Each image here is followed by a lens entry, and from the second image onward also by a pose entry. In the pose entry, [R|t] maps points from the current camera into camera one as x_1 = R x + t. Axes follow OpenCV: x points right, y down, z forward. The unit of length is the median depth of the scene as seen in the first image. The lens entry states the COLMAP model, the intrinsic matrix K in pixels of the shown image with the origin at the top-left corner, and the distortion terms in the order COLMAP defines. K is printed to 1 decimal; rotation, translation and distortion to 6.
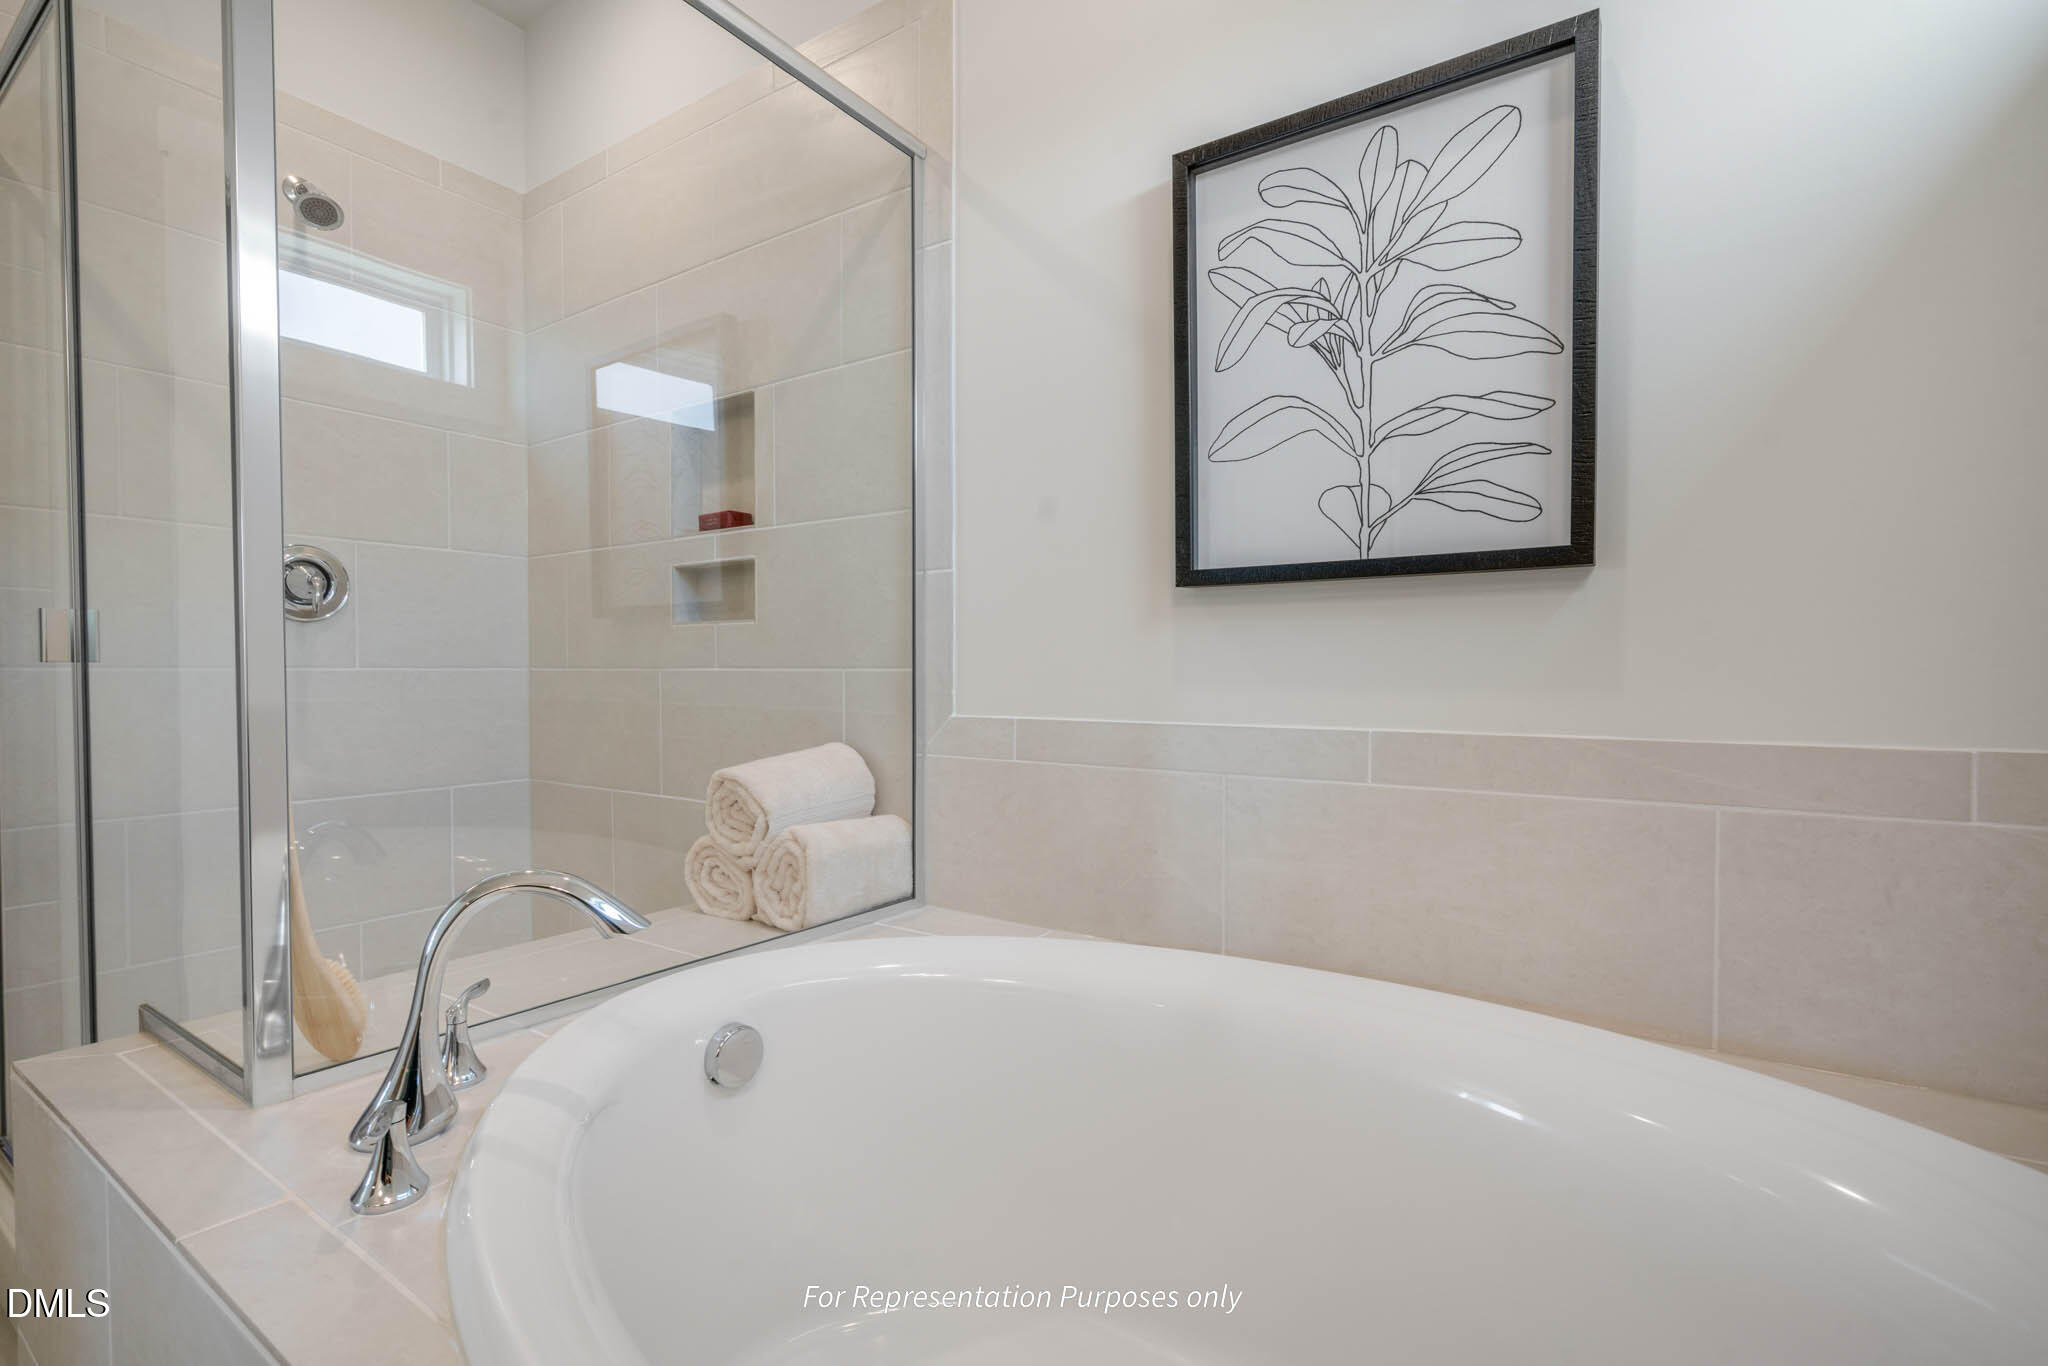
lens RADIAL K [[943.7, 0, 1010.6], [0, 943.7, 682.3], [0, 0, 1]] dist [0.000089, 0.000410]
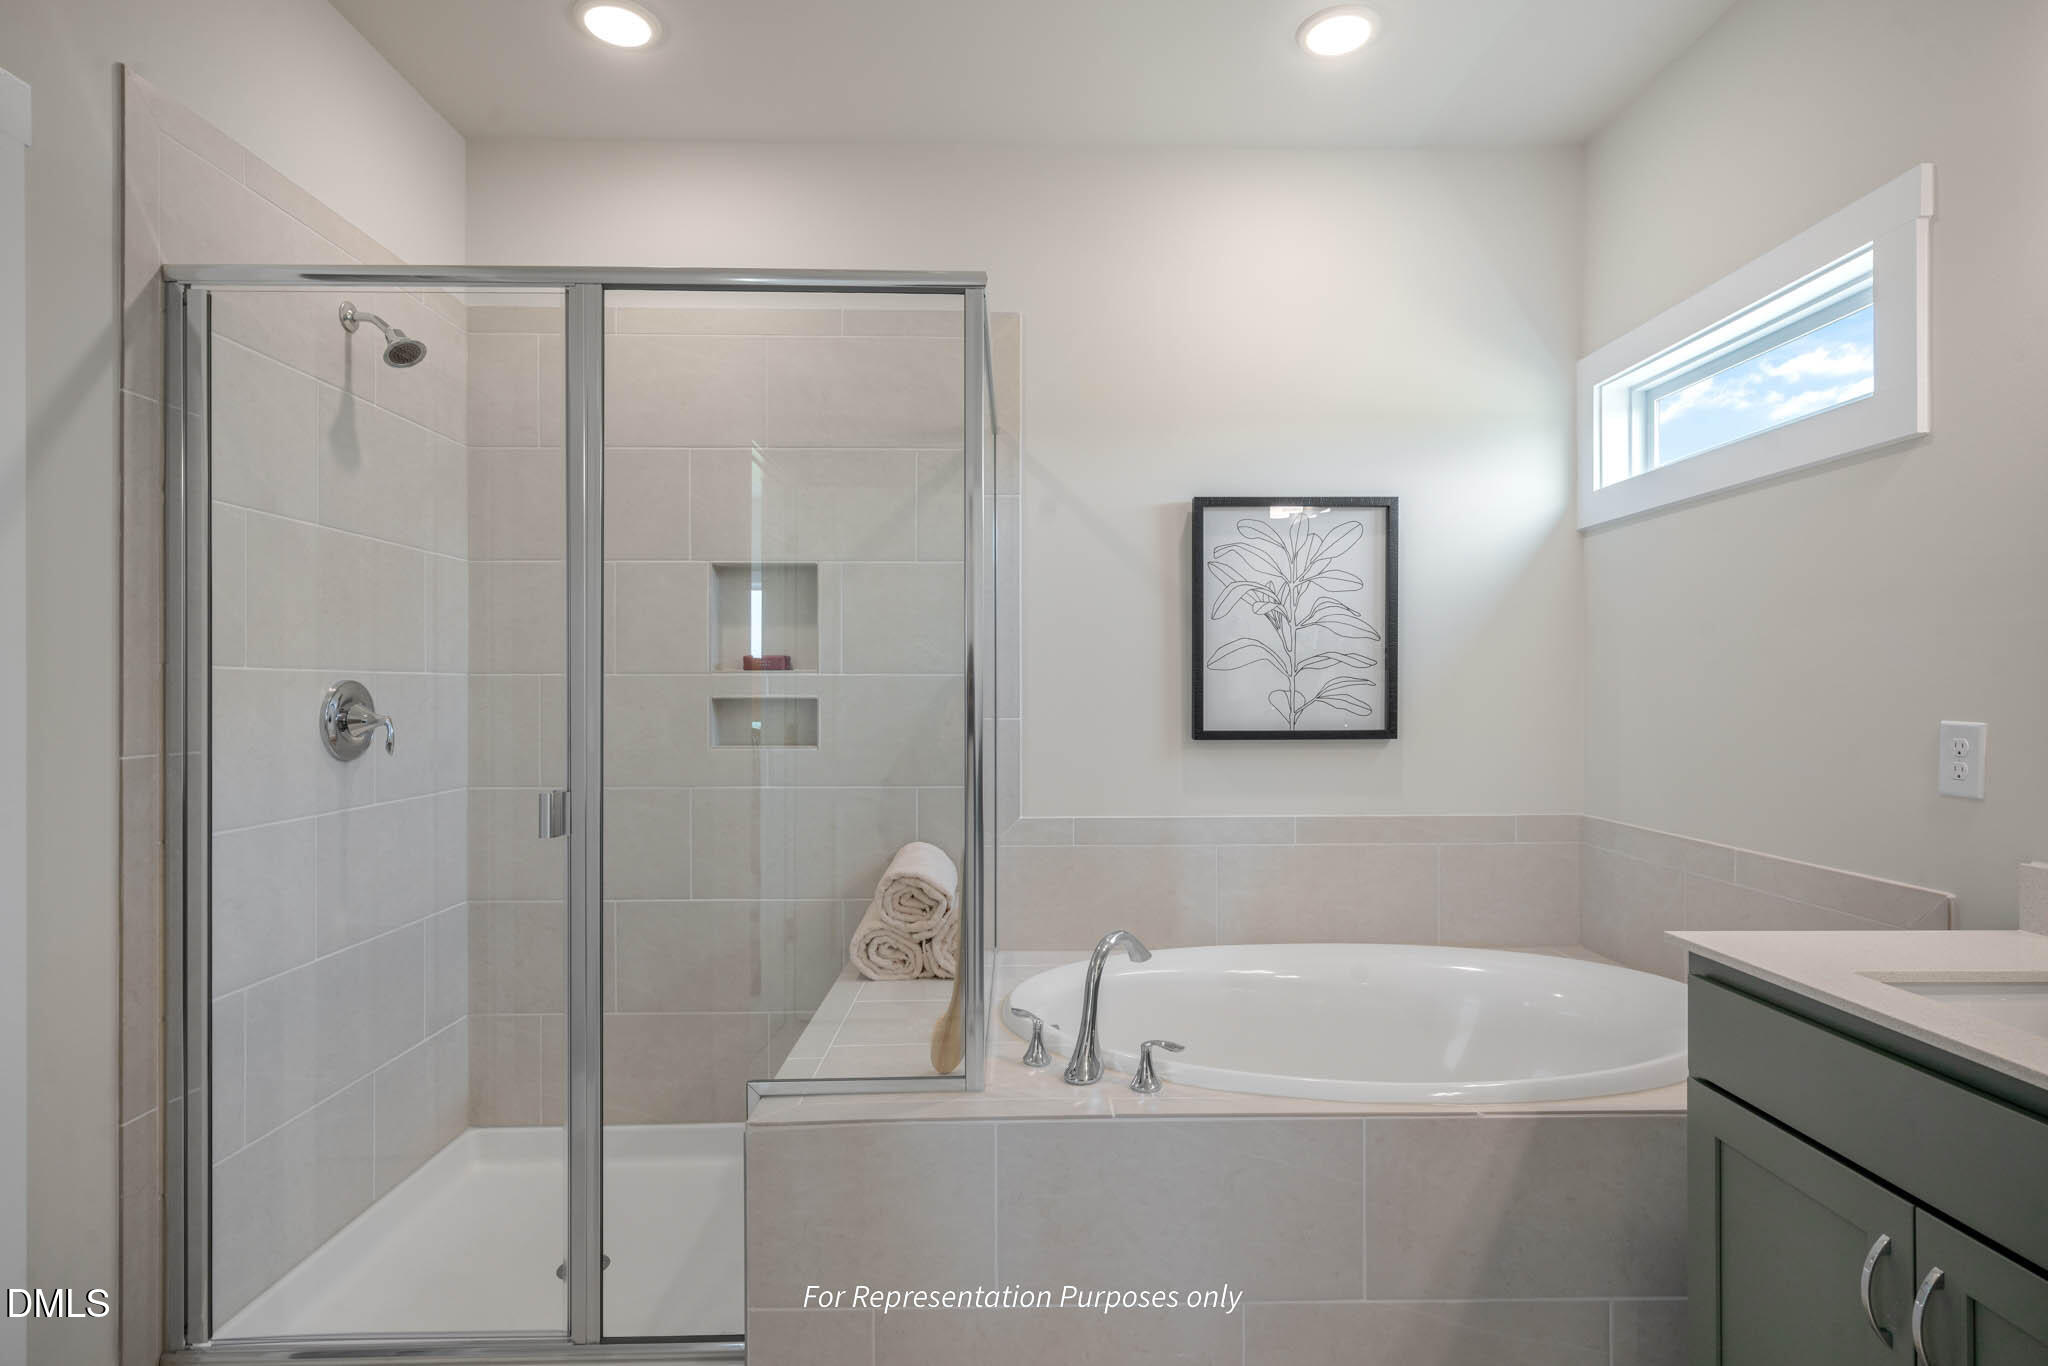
lens RADIAL K [[1048.8, 0, 1027.9], [0, 1048.8, 688.7], [0, 0, 1]] dist [0.000693, 0.000281]
pose [[0.808796, -0.000064, 0.588089, -1.332547], [0.010763, 0.999834, -0.014694, -0.186023], [-0.587990, 0.018214, 0.808663, -0.430337]]
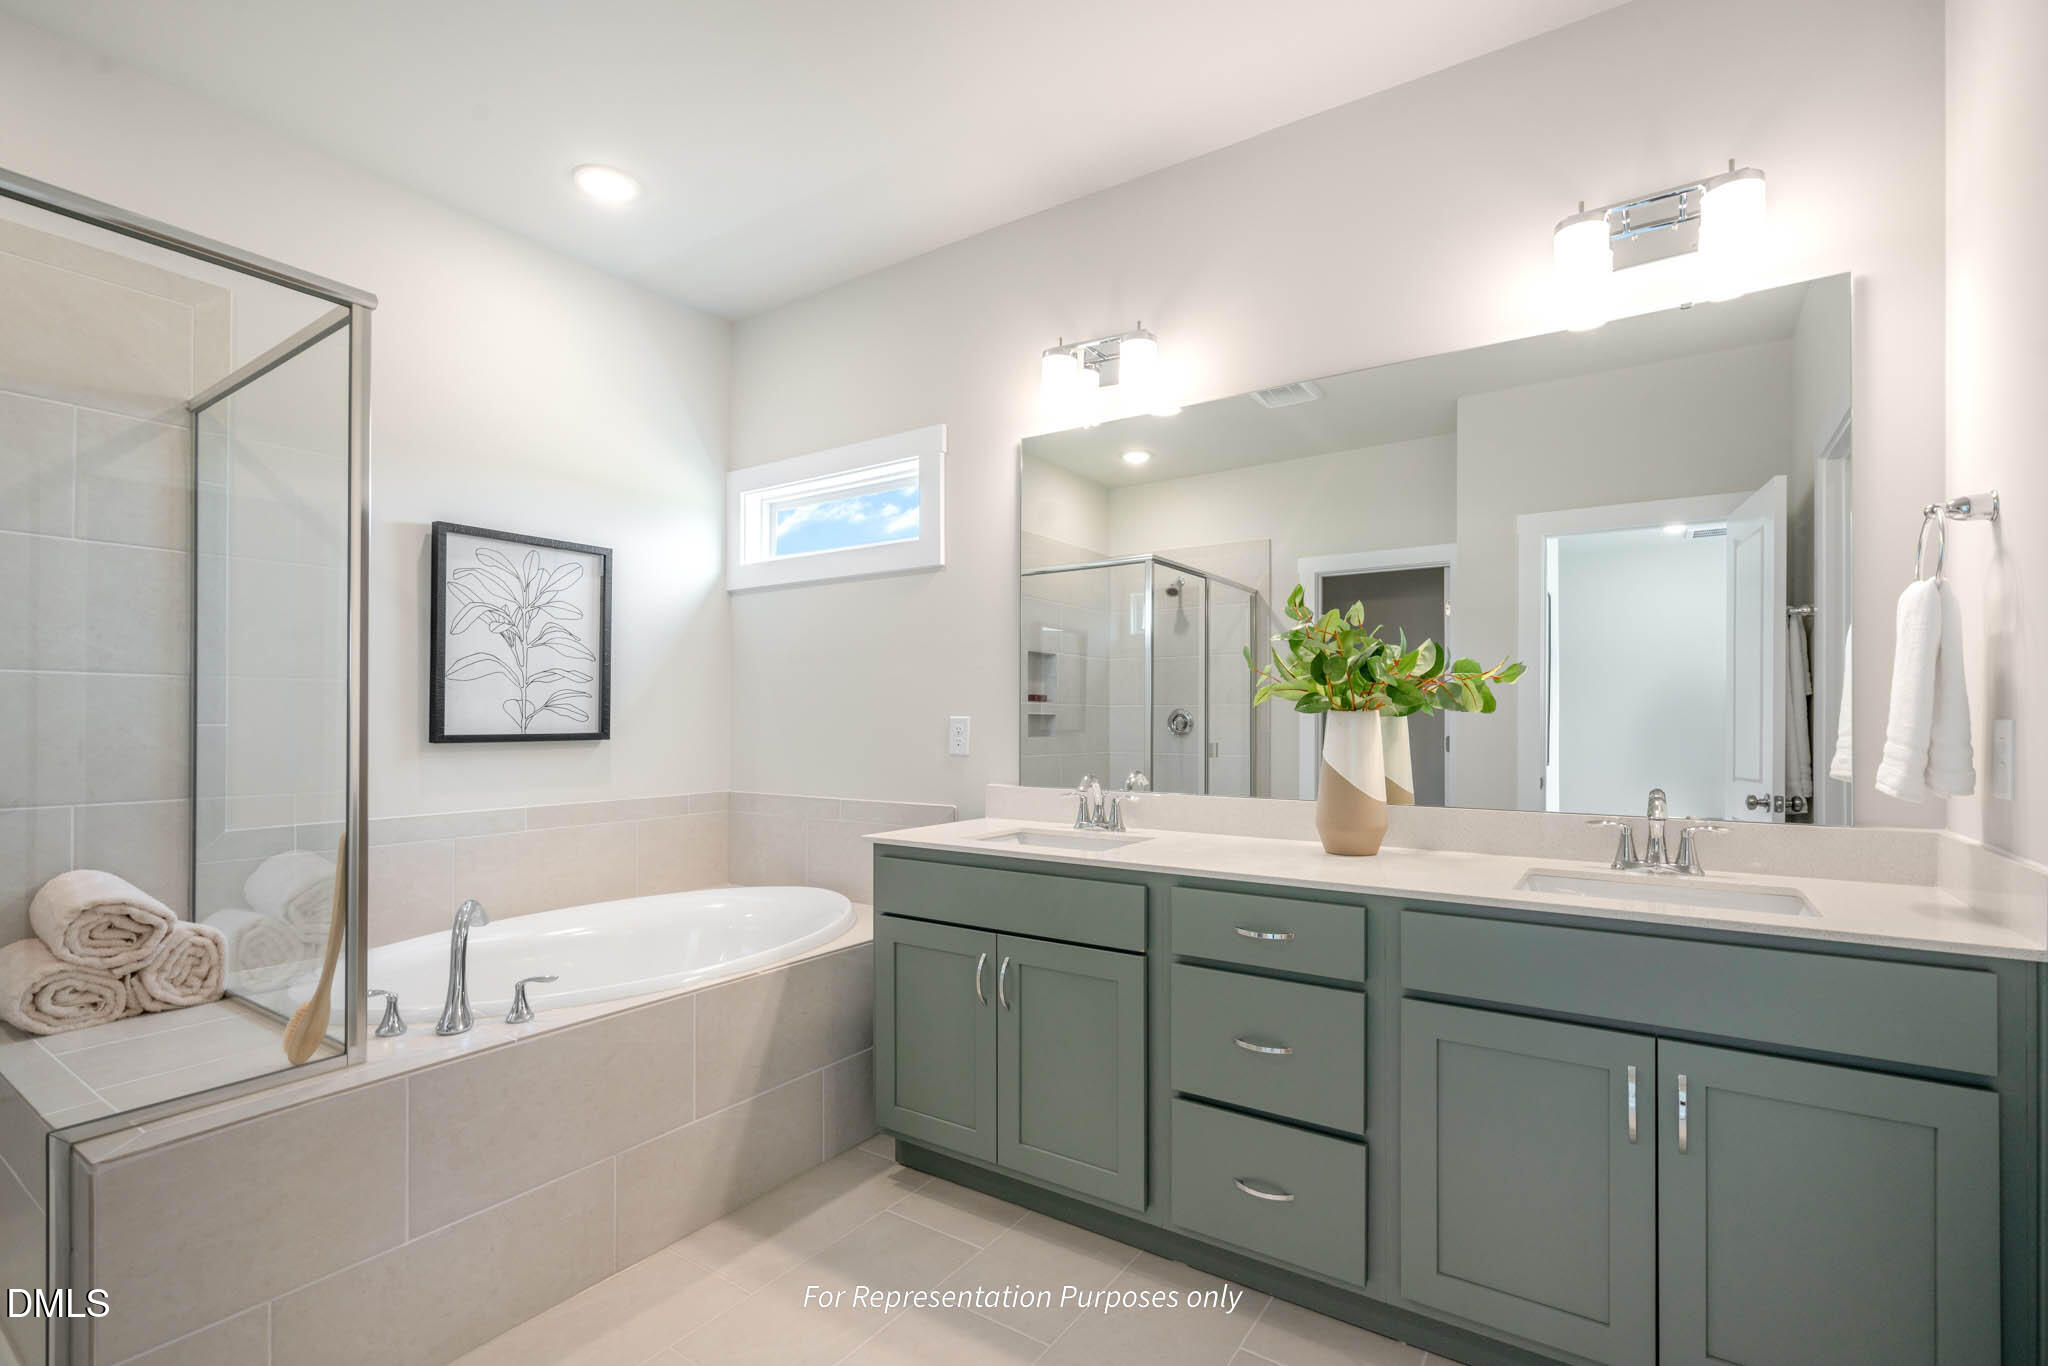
lens RADIAL K [[929.7, 0, 1022.0], [0, 929.7, 713.1], [0, 0, 1]] dist [0.000660, 0.000094]
pose [[-0.012357, 0.006882, 0.999900, -1.881882], [0.016190, 0.999847, -0.006681, -0.142083], [-0.999793, 0.016106, -0.012467, -0.179919]]
